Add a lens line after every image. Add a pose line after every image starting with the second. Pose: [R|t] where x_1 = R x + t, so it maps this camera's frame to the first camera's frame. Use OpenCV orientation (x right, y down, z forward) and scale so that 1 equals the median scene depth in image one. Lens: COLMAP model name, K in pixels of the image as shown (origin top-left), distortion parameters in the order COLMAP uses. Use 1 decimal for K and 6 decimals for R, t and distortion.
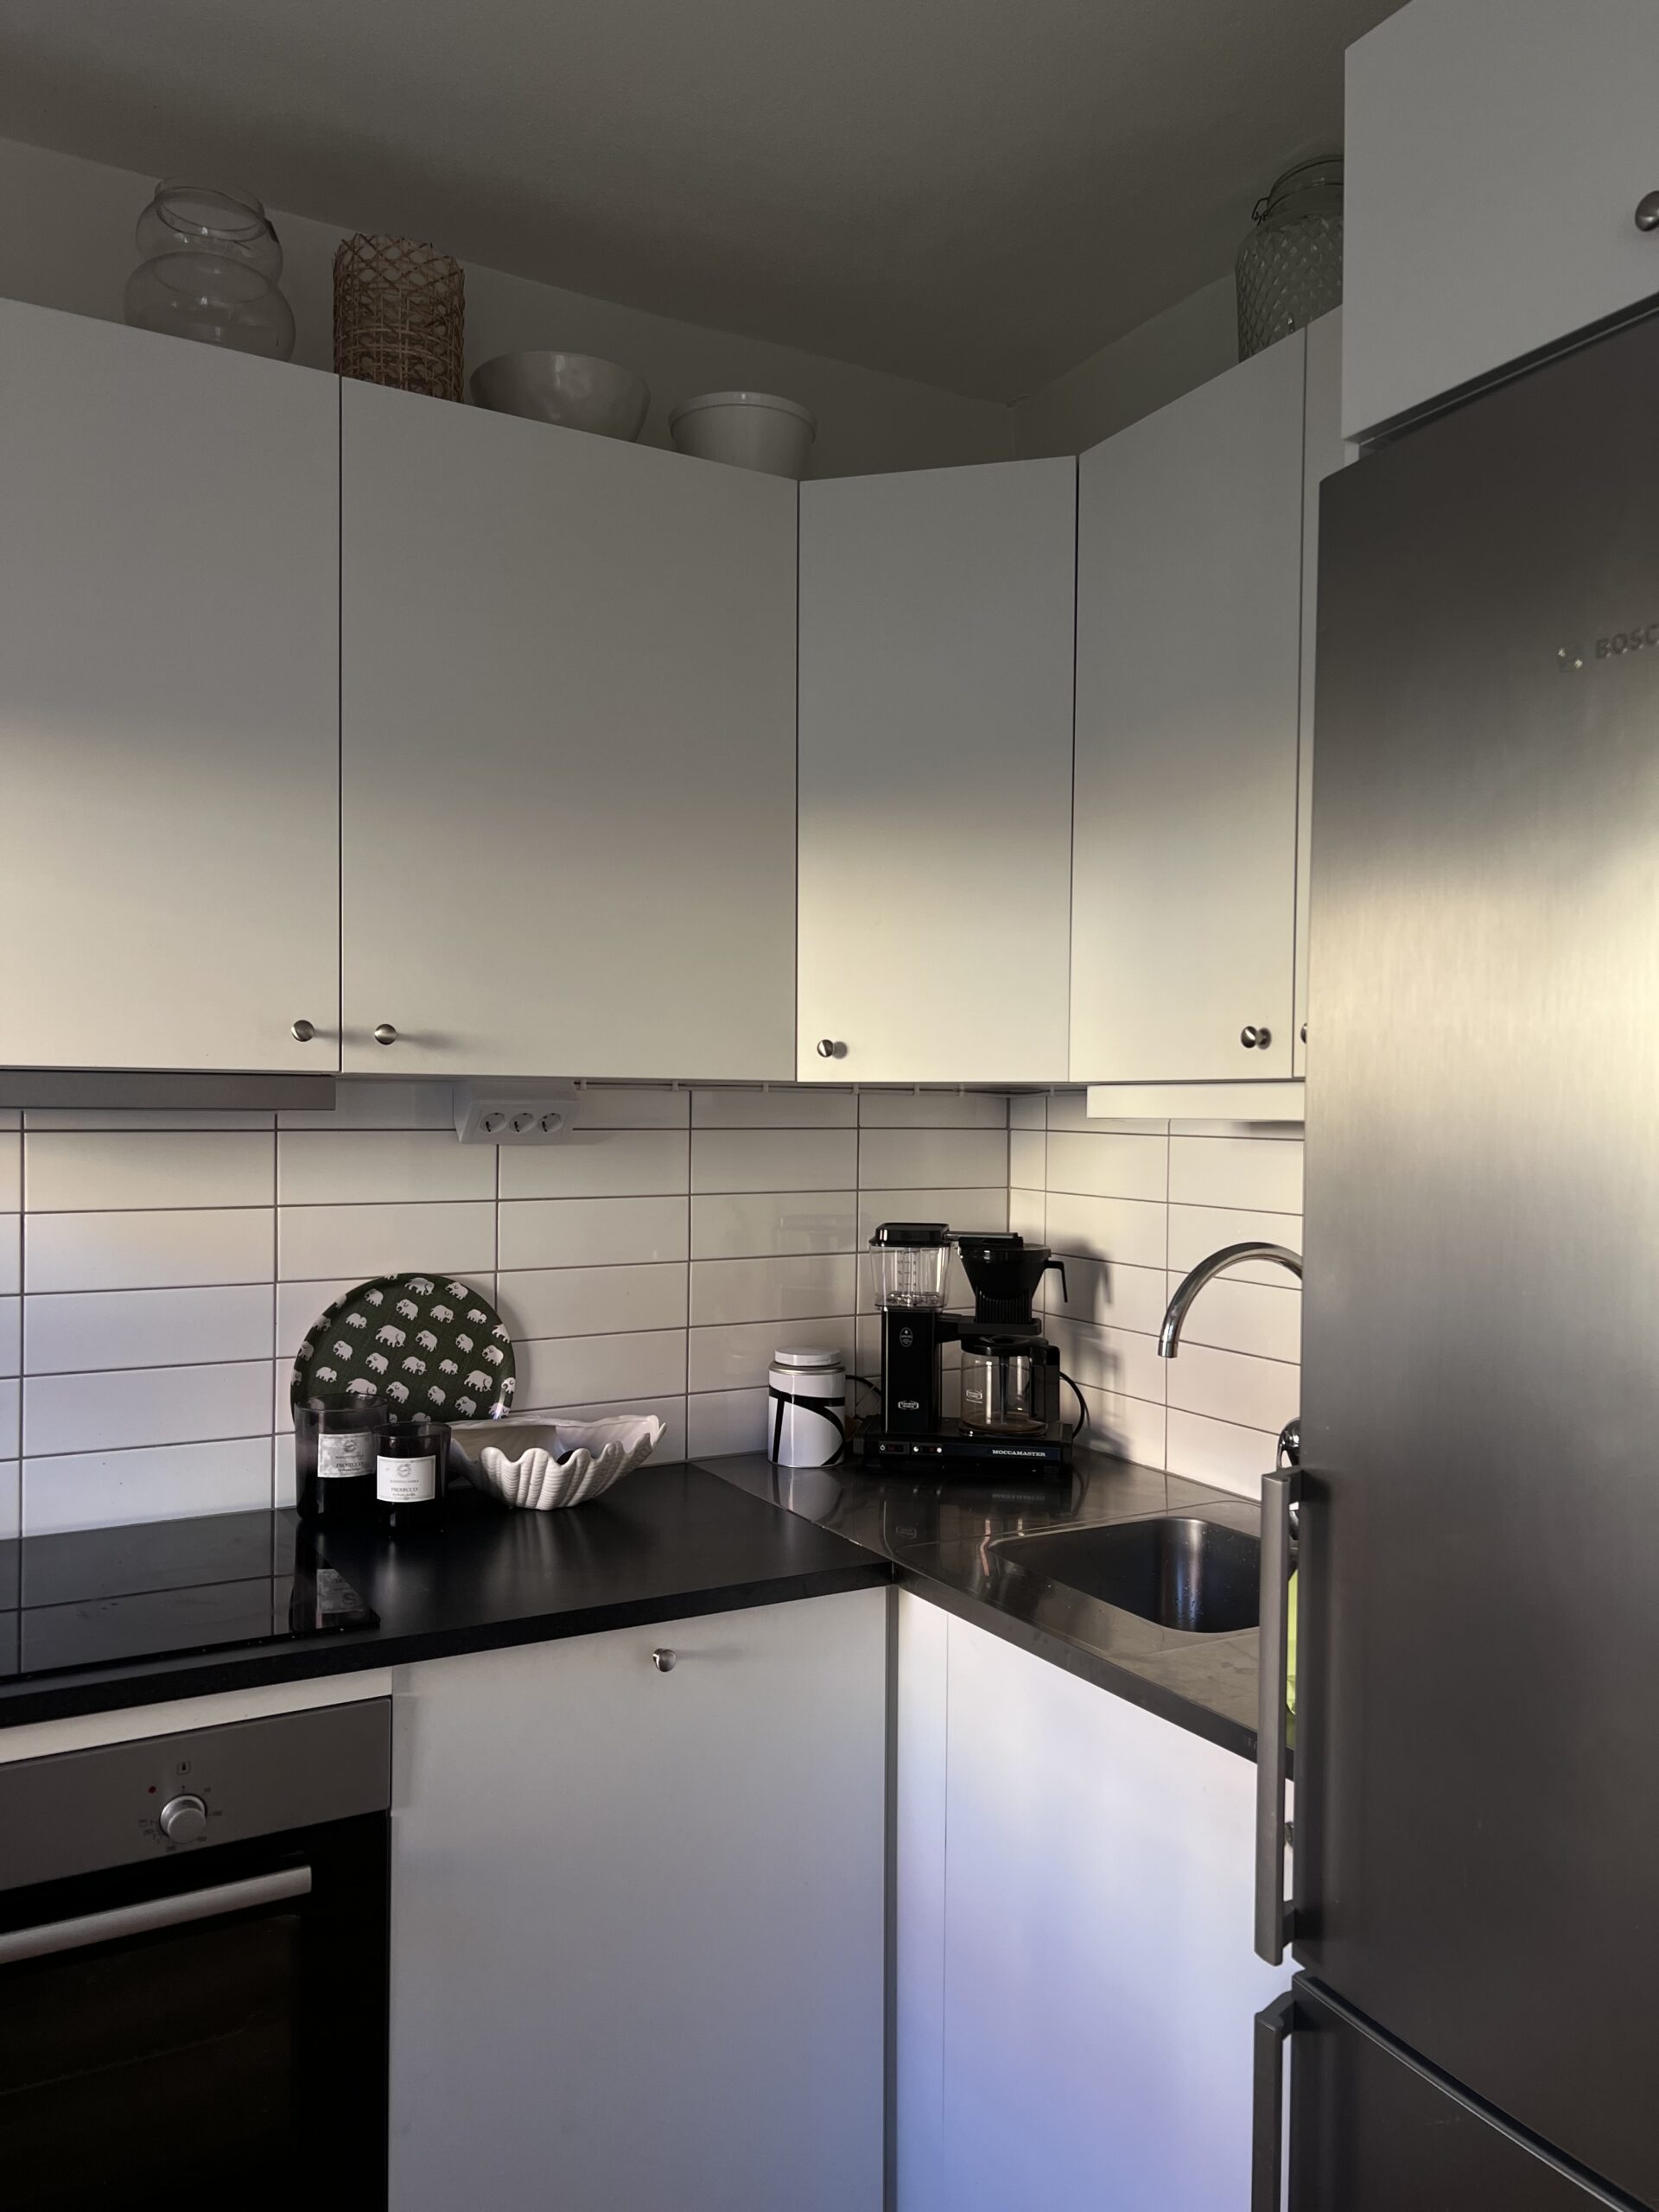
lens RADIAL K [[1677.9, 0, 840.4], [0, 1677.9, 1118.3], [0, 0, 1]] dist [0.138630, -0.208422]
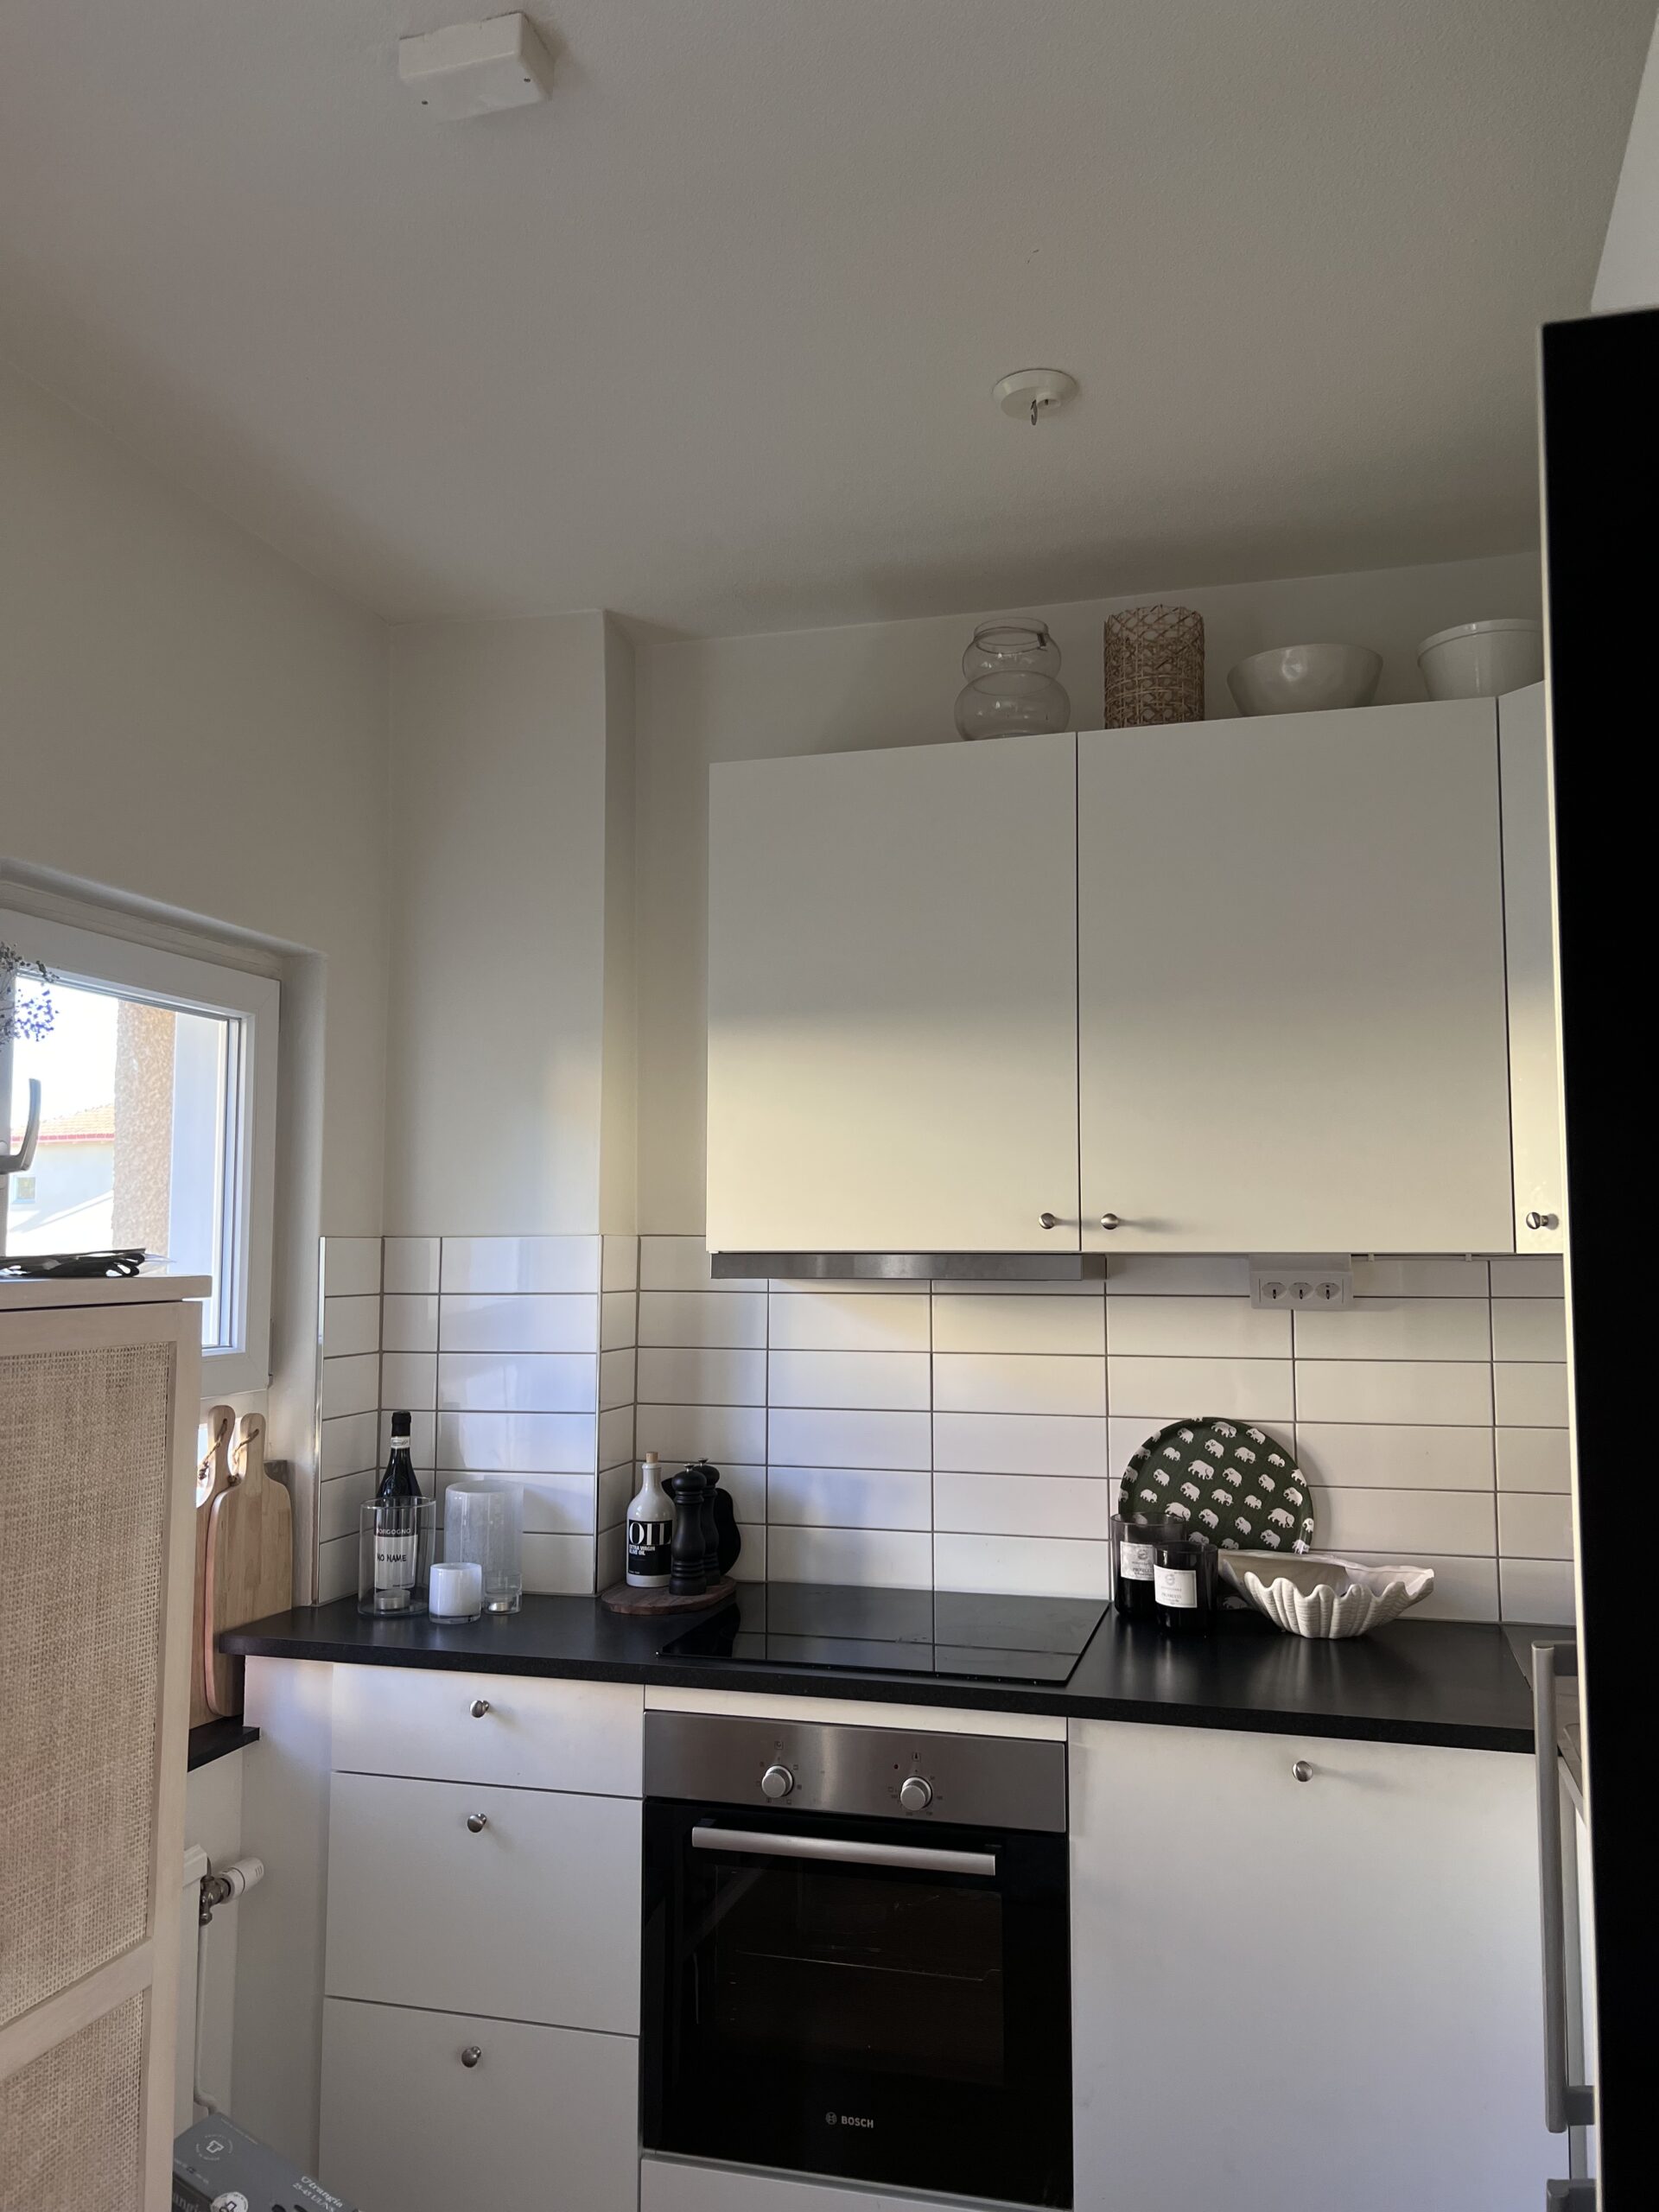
lens RADIAL K [[1677.9, 0, 840.4], [0, 1677.9, 1118.3], [0, 0, 1]] dist [0.138630, -0.208422]
pose [[0.706487, -0.069168, -0.704338, 0.422645], [0.002637, 0.995463, -0.095112, -0.005596], [0.707721, 0.065338, 0.703464, -0.040833]]
